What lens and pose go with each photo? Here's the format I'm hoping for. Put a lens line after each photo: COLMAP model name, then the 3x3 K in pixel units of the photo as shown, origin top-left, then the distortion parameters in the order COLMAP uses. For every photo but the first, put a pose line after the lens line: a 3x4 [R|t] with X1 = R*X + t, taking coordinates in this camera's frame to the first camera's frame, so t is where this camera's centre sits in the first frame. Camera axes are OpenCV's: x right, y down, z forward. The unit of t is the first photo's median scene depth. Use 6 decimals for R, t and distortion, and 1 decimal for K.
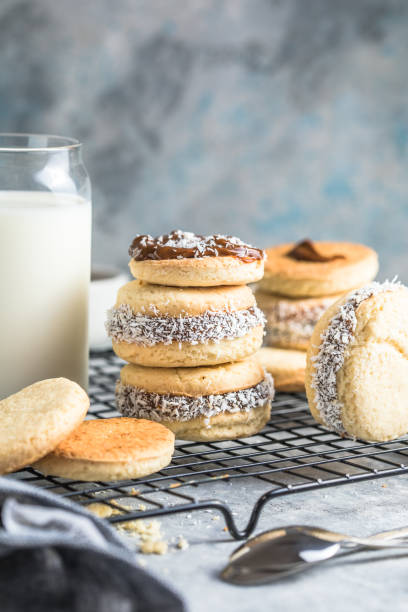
lens RADIAL K [[1958.0, 0, 204.0], [0, 1958.0, 306.0], [0, 0, 1]] dist [-0.015726, -2.723628]
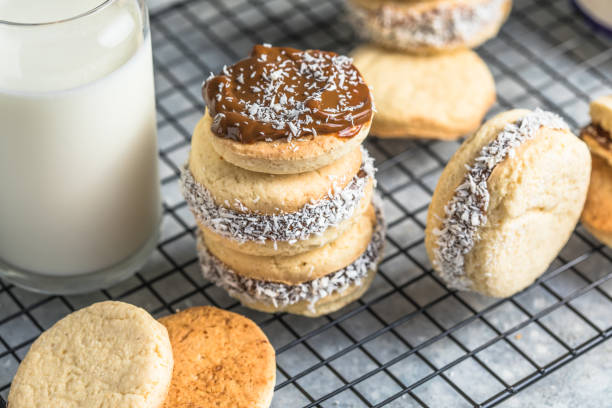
lens RADIAL K [[2018.8, 0, 306.0], [0, 2018.8, 204.0], [0, 0, 1]] dist [-0.090992, -1.467700]
pose [[0.998626, -0.051738, 0.008349, -0.005444], [0.039573, 0.848886, 0.527092, -0.435843], [-0.034358, -0.526037, 0.849767, 0.286001]]
